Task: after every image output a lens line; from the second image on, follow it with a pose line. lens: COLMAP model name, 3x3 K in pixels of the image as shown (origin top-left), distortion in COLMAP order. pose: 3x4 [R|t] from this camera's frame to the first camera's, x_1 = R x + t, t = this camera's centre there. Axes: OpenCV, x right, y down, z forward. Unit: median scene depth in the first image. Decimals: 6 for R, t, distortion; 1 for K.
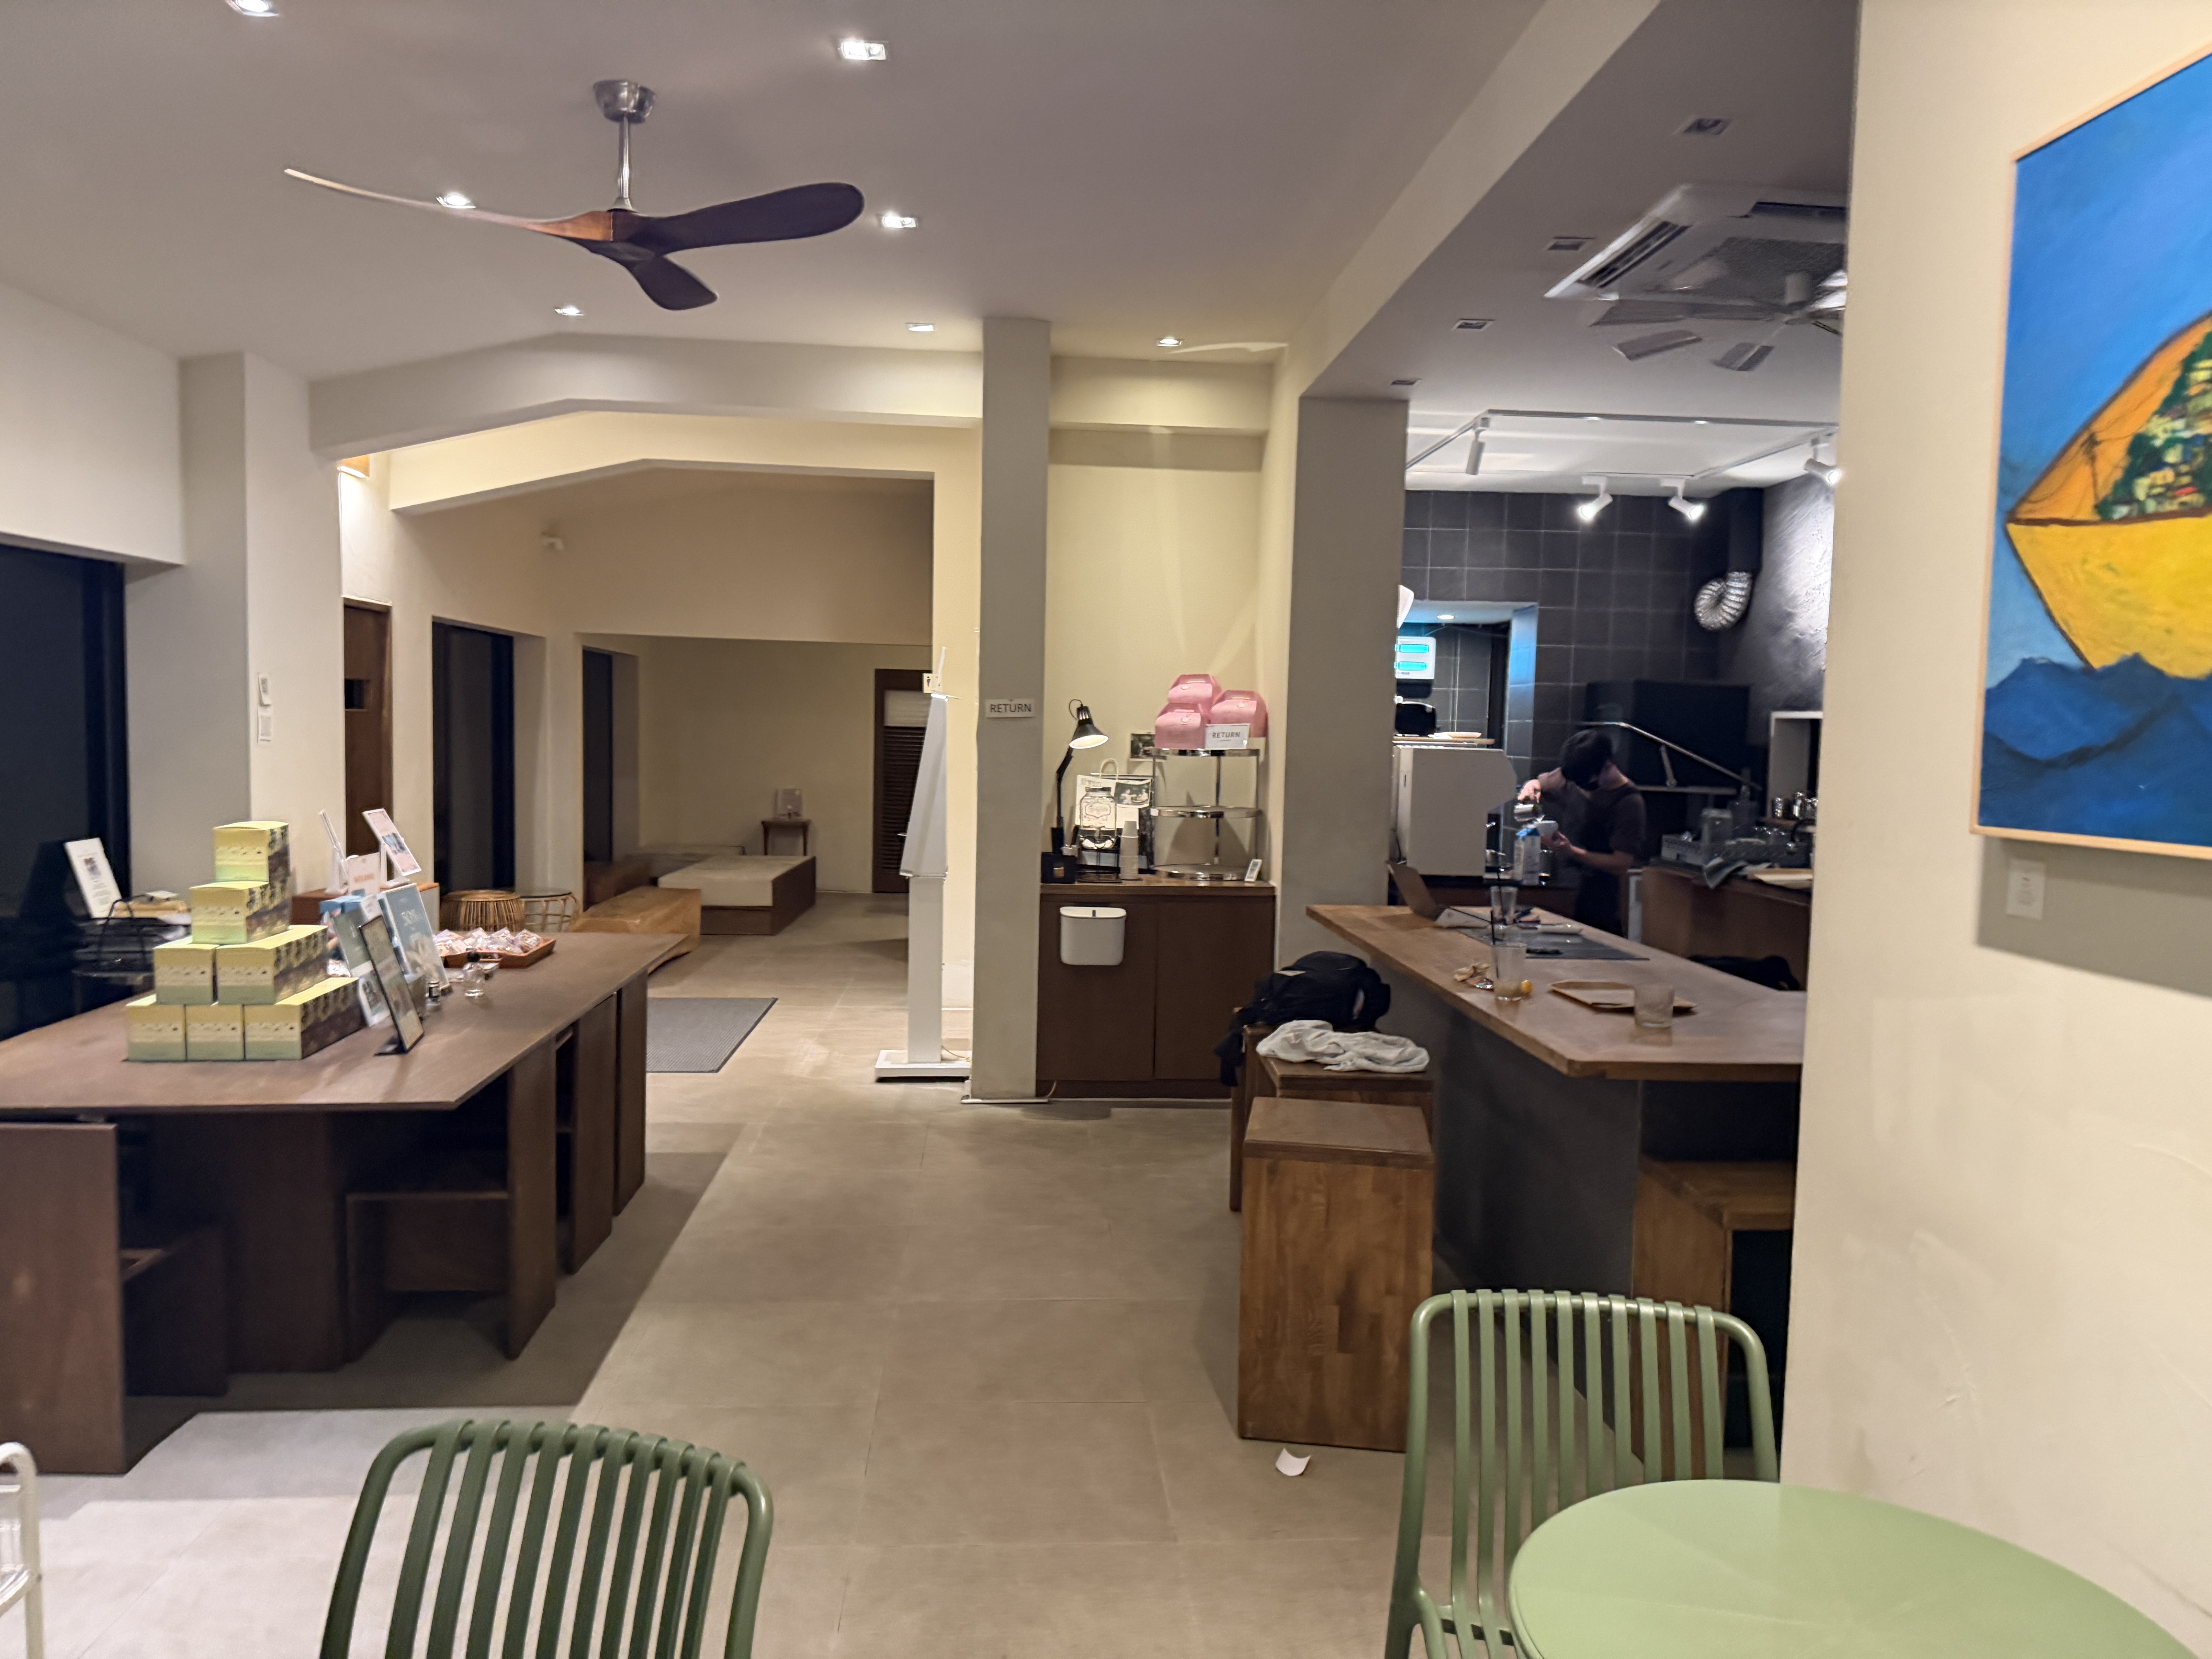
lens RADIAL K [[1541.8, 0, 1116.1], [0, 1541.8, 825.8], [0, 0, 1]] dist [0.052767, -0.072486]
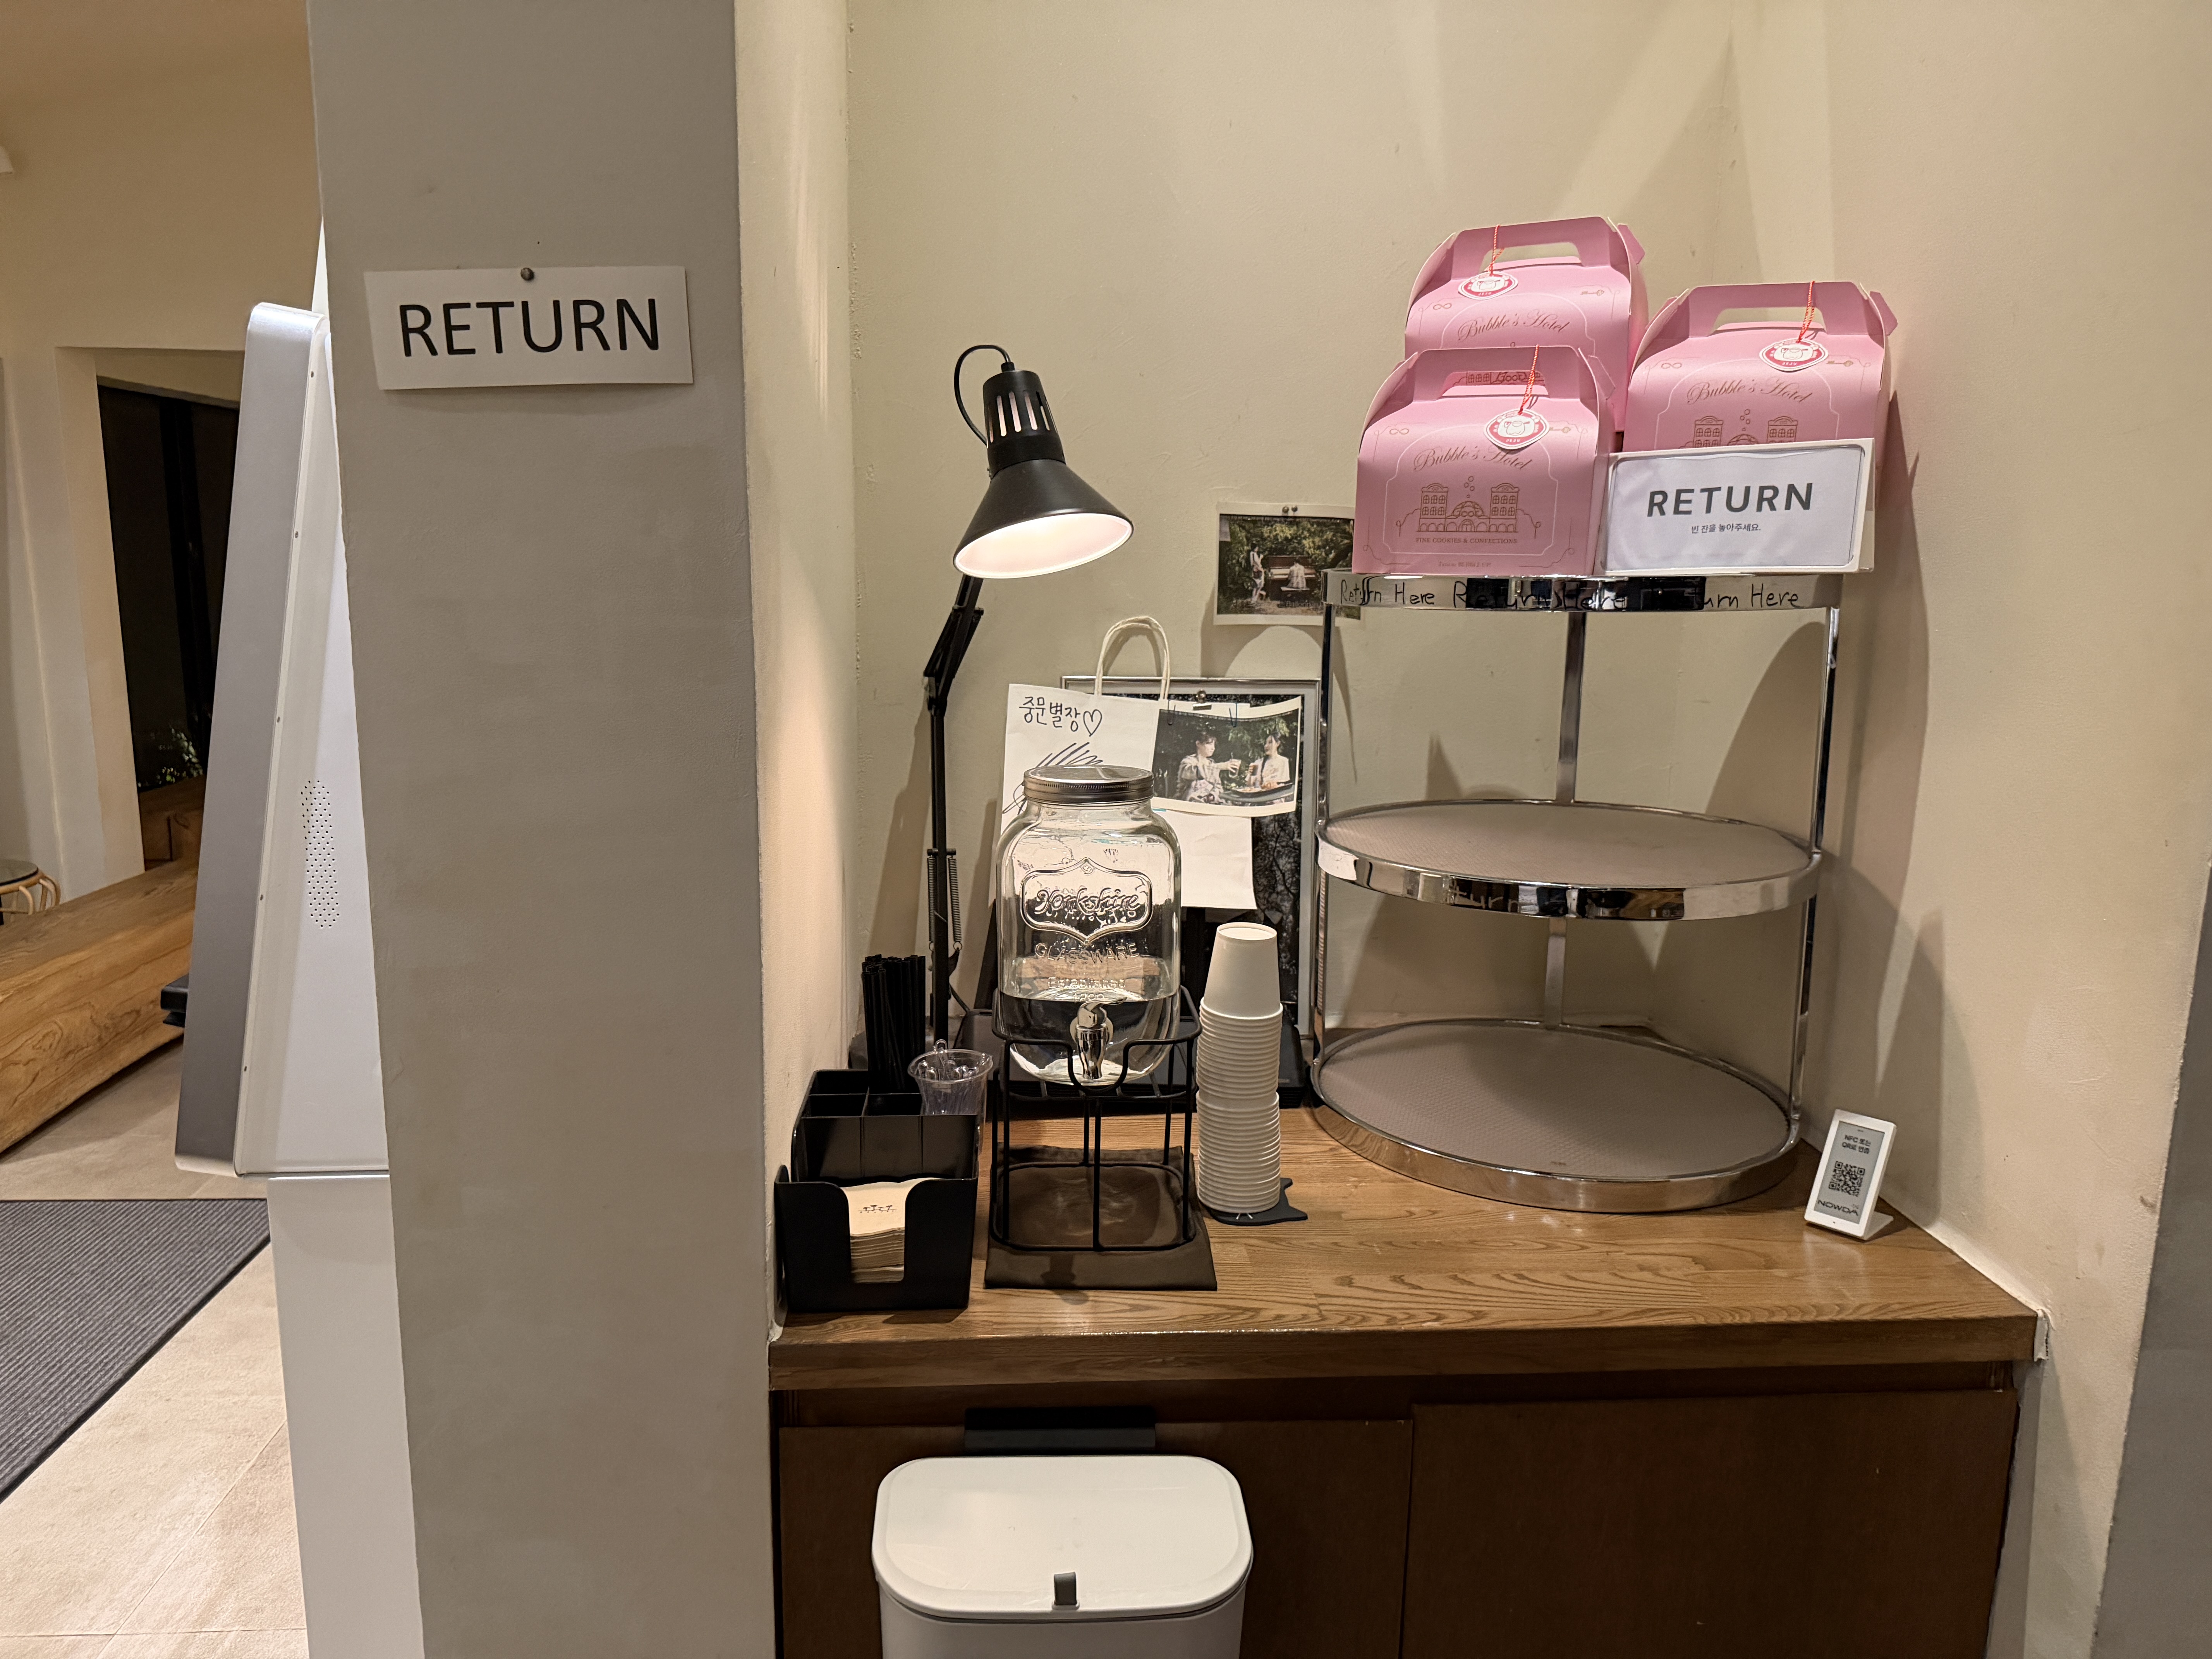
lens RADIAL K [[1541.8, 0, 1095.7], [0, 1541.8, 839.8], [0, 0, 1]] dist [0.052767, -0.072486]
pose [[0.999814, -0.004389, -0.018771, -0.006273], [0.006634, 0.992603, 0.121225, -0.038213], [0.018100, -0.121327, 0.992448, 0.749216]]
